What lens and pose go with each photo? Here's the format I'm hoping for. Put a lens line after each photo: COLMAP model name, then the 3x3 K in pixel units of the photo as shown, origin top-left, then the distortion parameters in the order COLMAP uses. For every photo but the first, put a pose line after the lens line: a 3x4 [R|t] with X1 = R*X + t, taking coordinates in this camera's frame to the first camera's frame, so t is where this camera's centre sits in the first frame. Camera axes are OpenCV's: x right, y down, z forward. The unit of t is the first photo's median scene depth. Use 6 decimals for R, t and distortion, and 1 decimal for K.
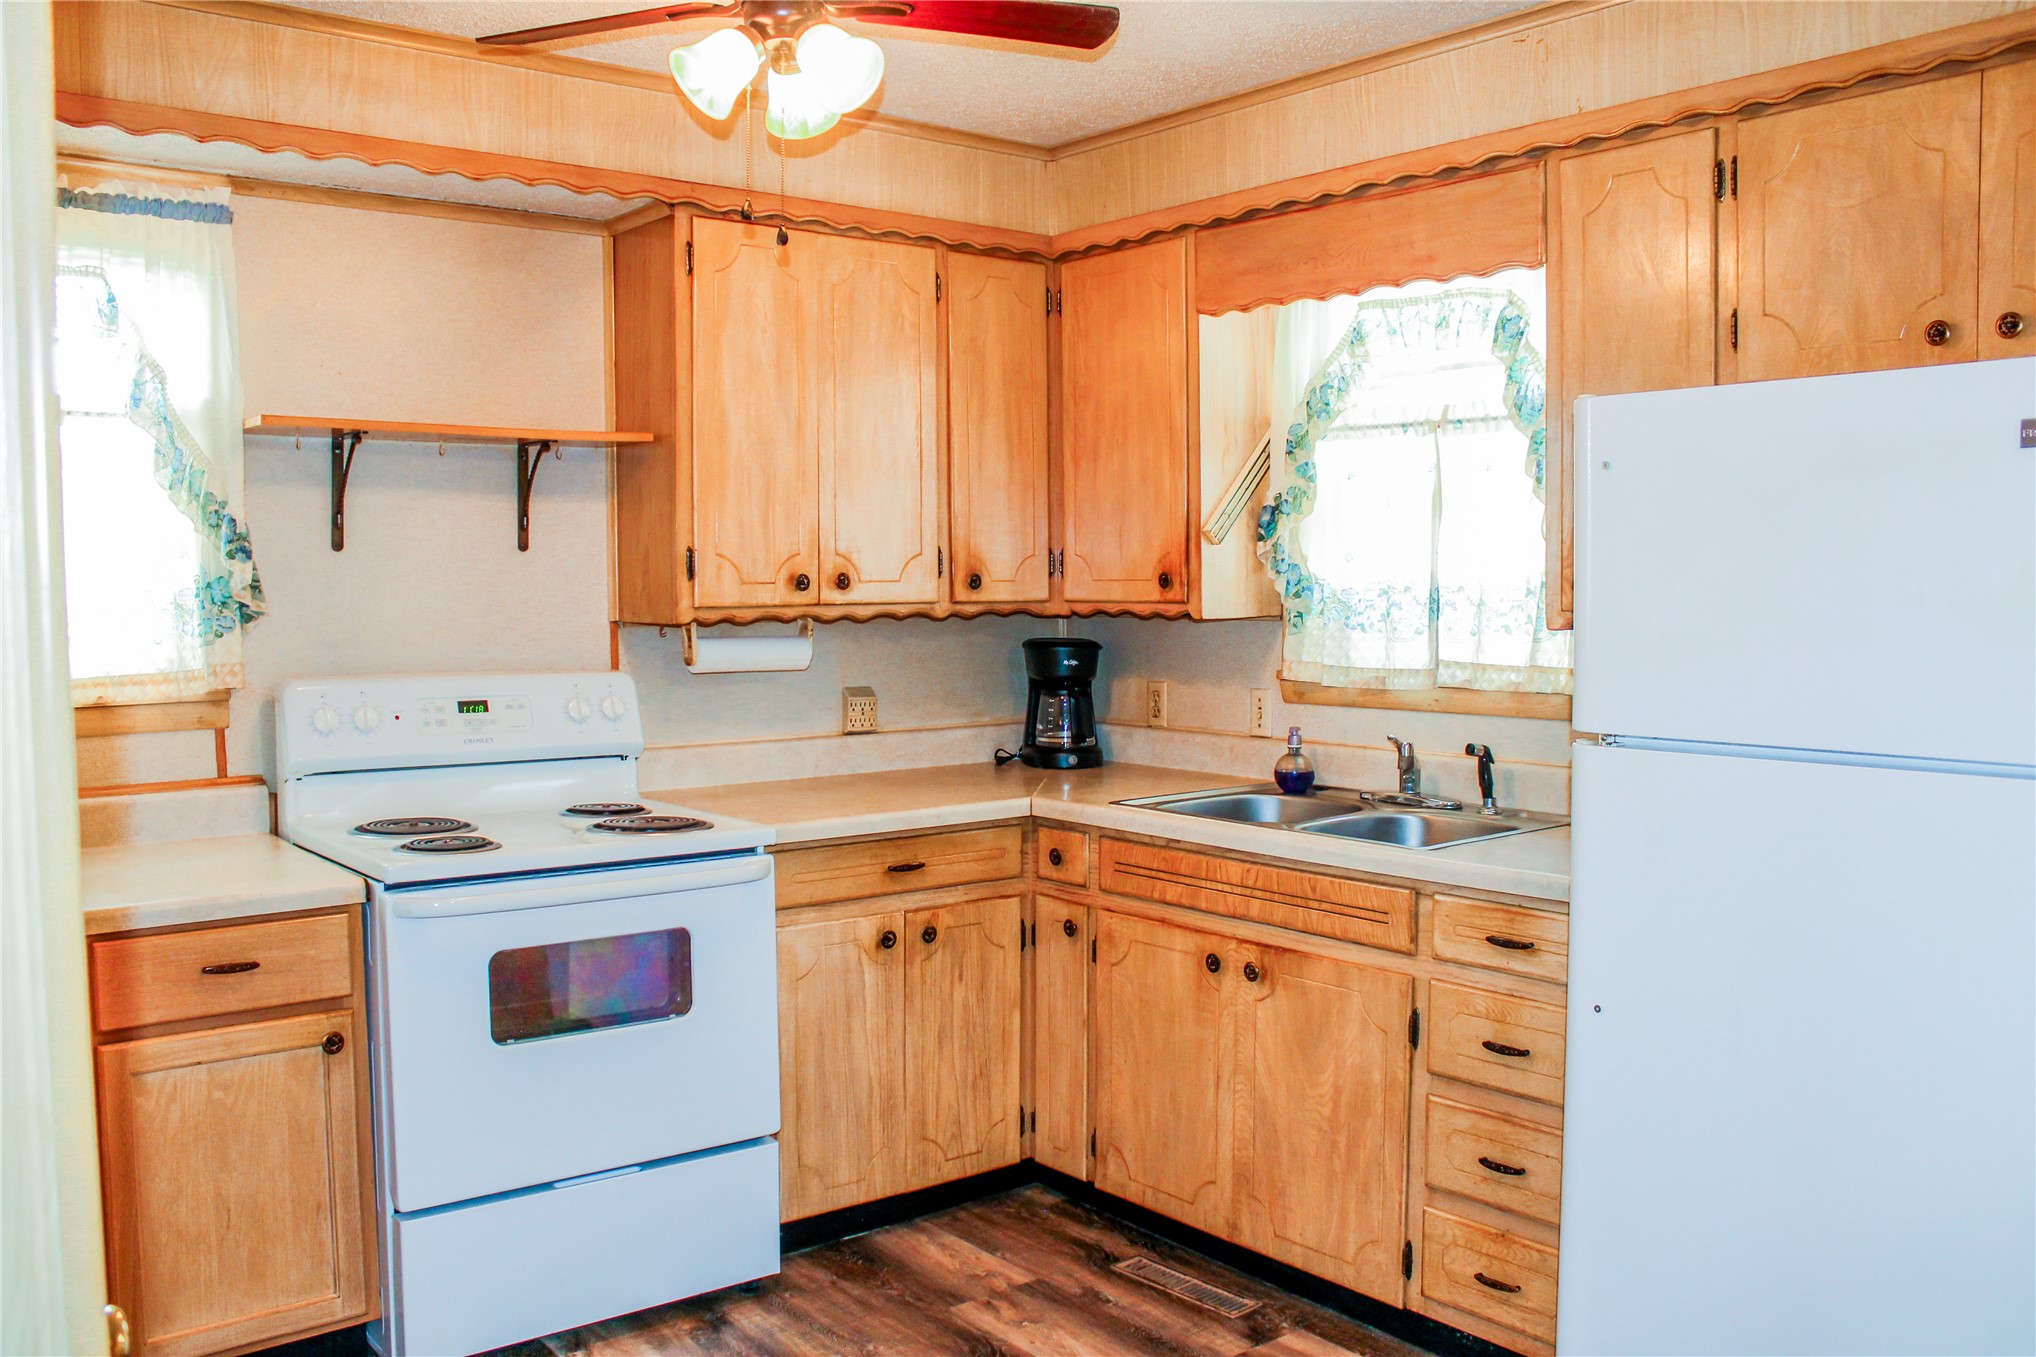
lens RADIAL K [[1681.7, 0, 1018.0], [0, 1681.7, 678.5], [0, 0, 1]] dist [-0.171936, 0.143085]
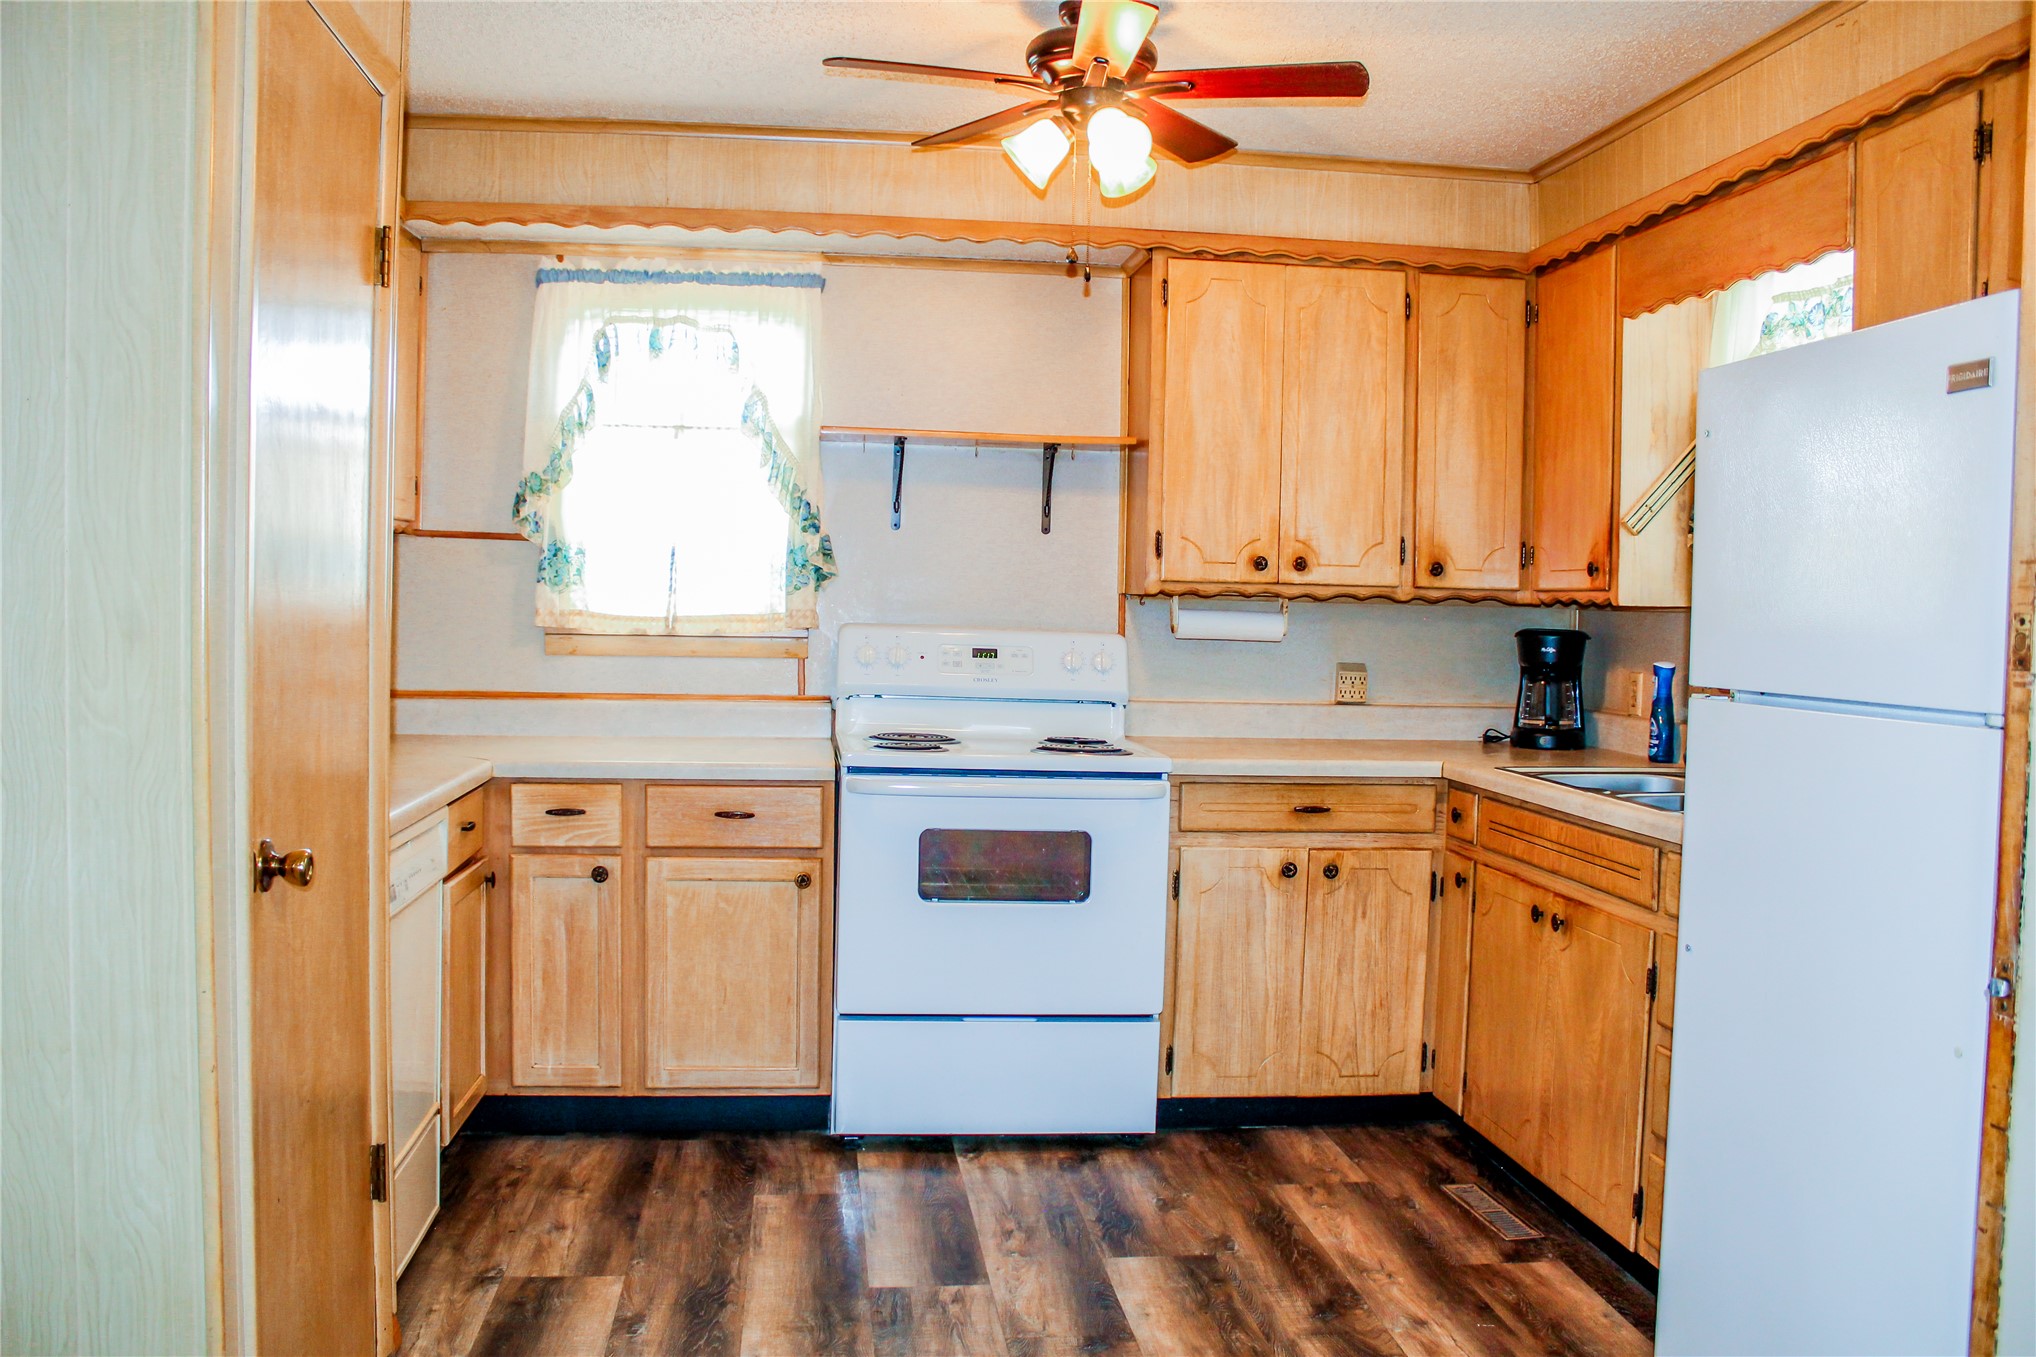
lens RADIAL K [[1681.7, 0, 1018.0], [0, 1681.7, 678.5], [0, 0, 1]] dist [-0.171936, 0.143085]
pose [[0.850694, 0.046444, -0.523606, 0.361599], [-0.056689, 0.998386, -0.003545, 0.038532], [0.522596, 0.032699, 0.851953, -0.085886]]
